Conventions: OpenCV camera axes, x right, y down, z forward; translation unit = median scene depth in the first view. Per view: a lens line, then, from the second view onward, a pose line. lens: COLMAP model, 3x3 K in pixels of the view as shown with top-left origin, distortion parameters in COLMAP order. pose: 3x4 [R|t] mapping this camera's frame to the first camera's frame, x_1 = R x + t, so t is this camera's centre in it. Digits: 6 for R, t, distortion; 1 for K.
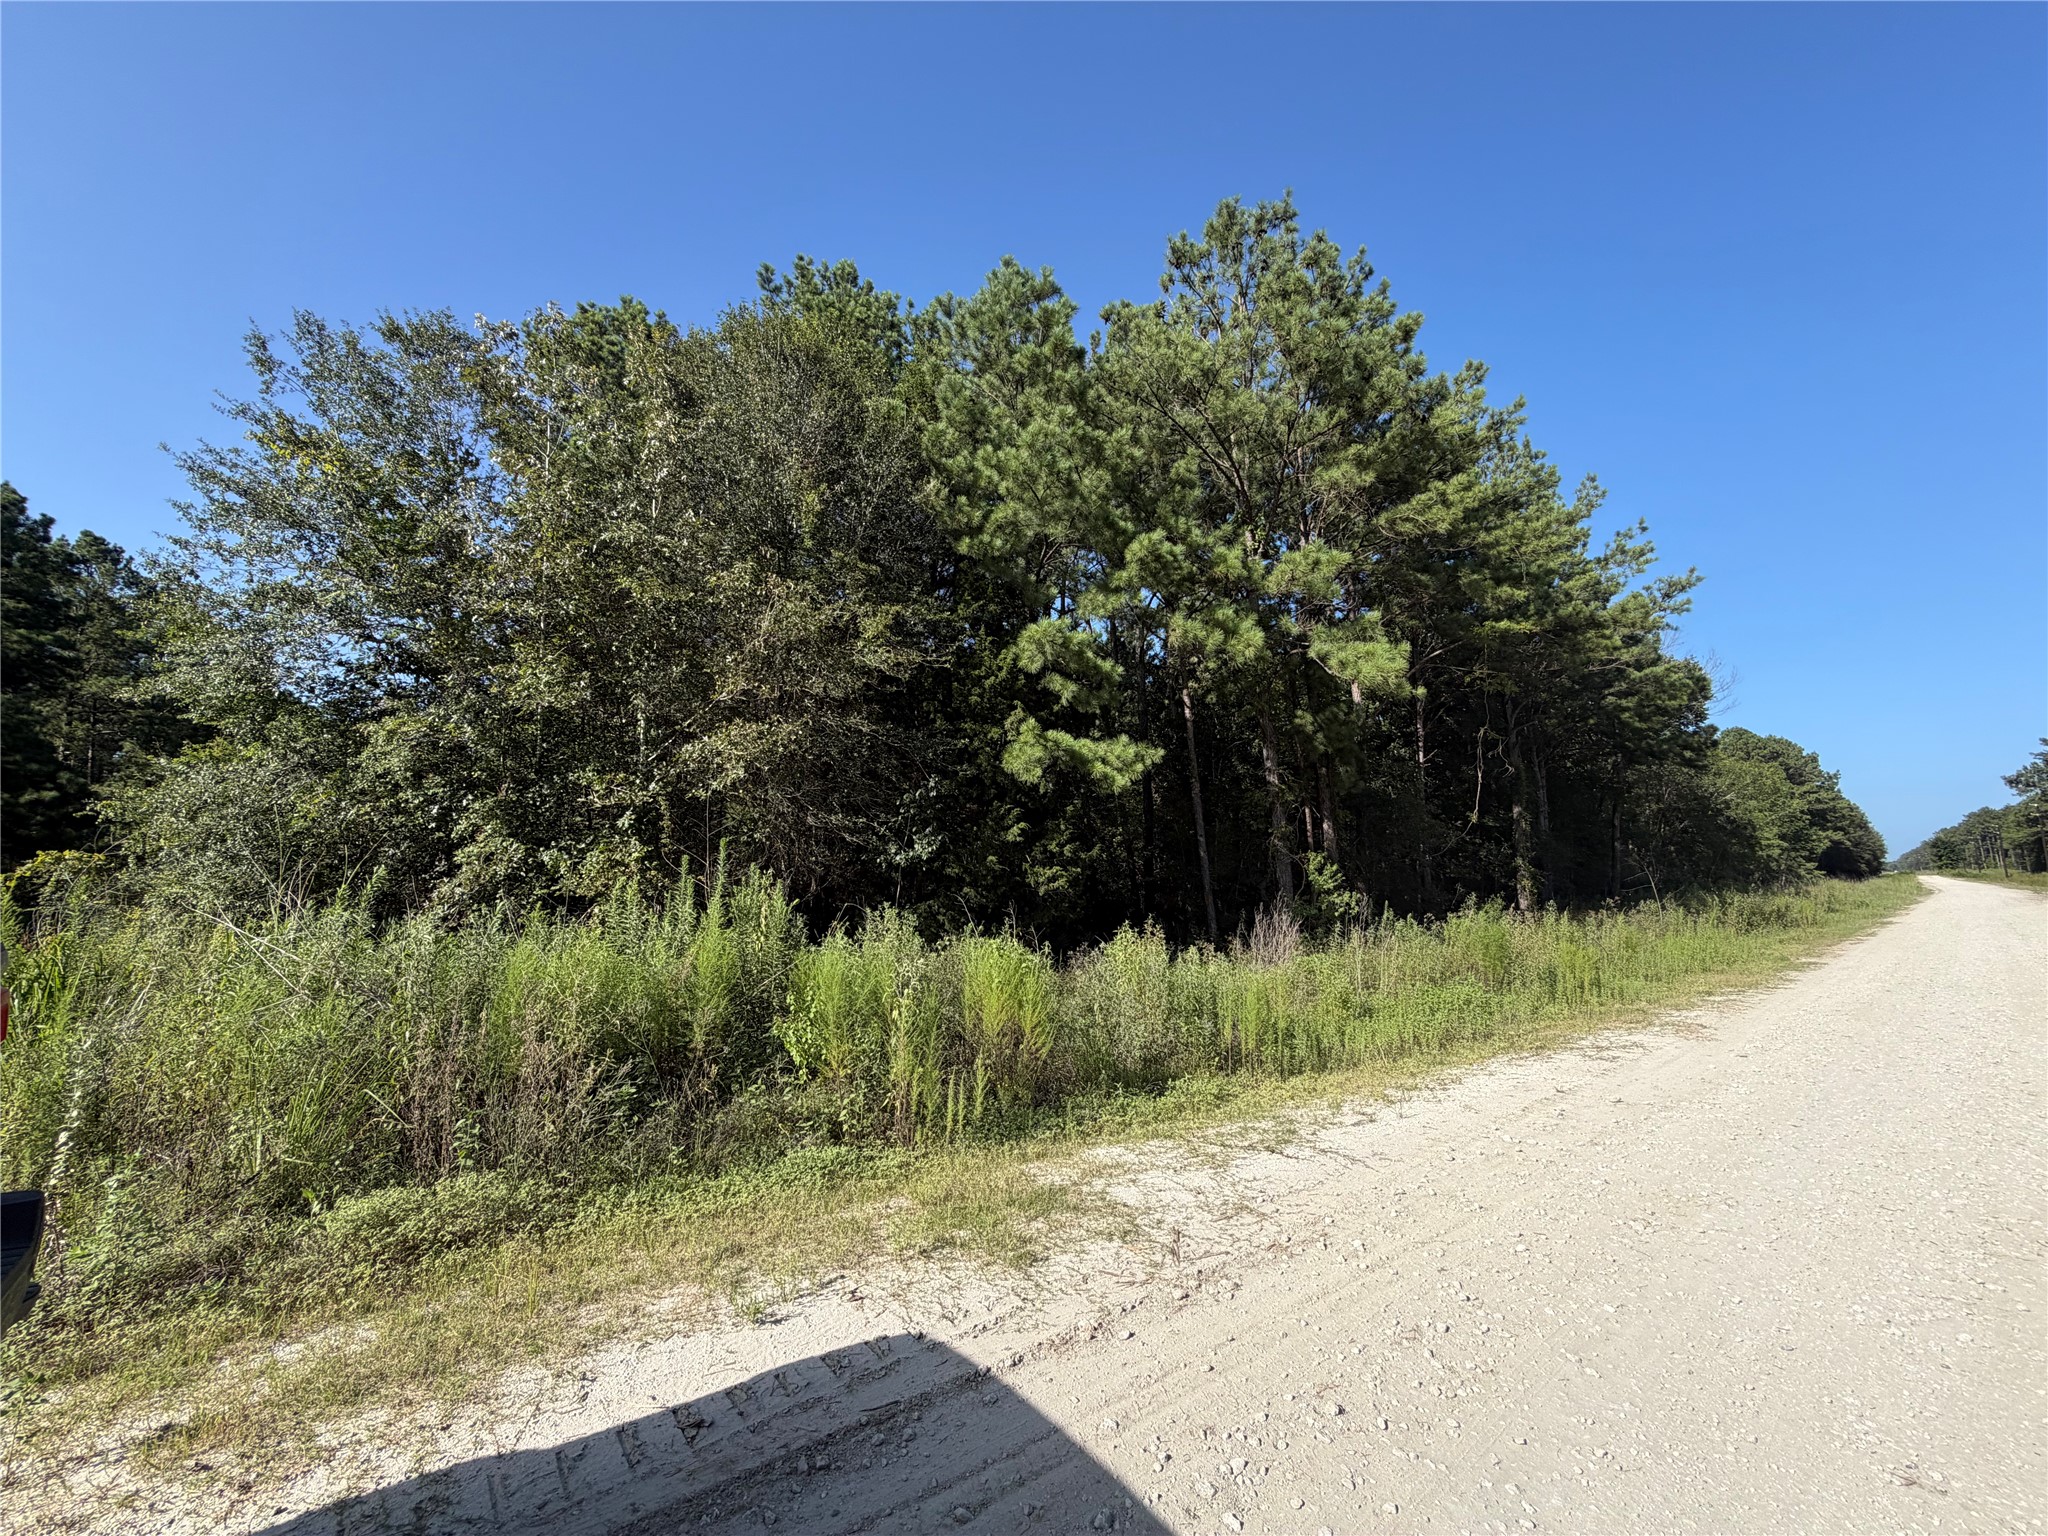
lens RADIAL K [[814.3, 0, 1019.1], [0, 814.3, 775.5], [0, 0, 1]] dist [0.000702, -0.000331]
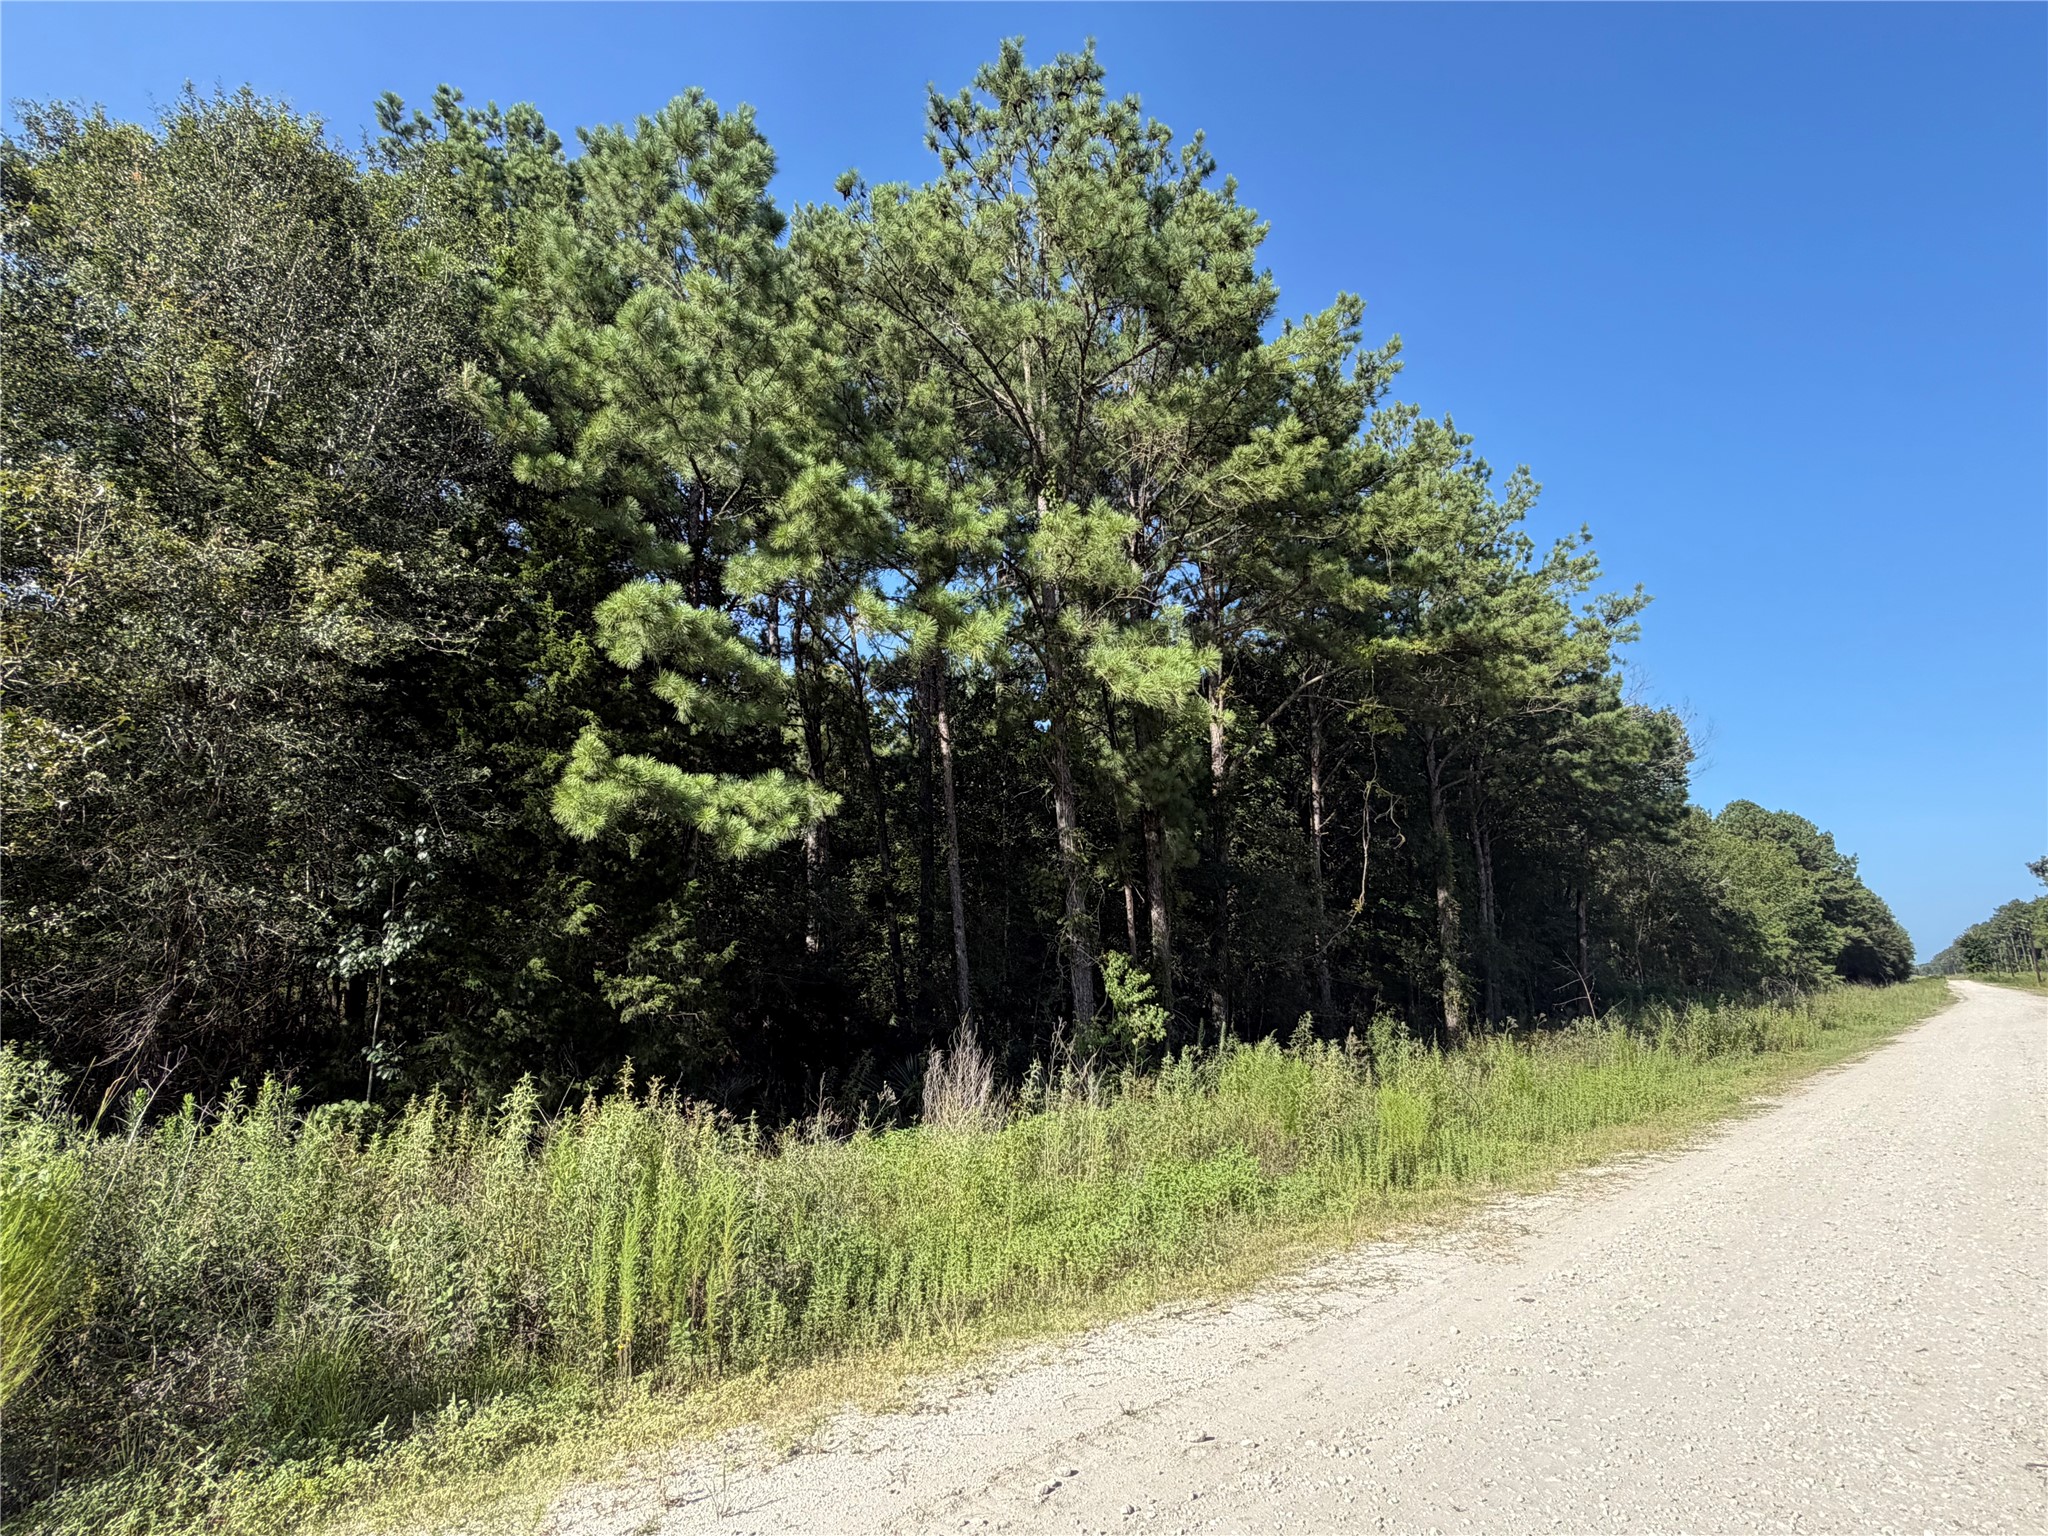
lens RADIAL K [[1066.1, 0, 1029.2], [0, 1066.1, 775.8], [0, 0, 1]] dist [0.001243, 0.001210]
pose [[0.991942, 0.019941, 0.125115, 0.163914], [-0.011049, 0.997389, -0.071369, 0.009898], [-0.126212, 0.069411, 0.989572, 0.099827]]
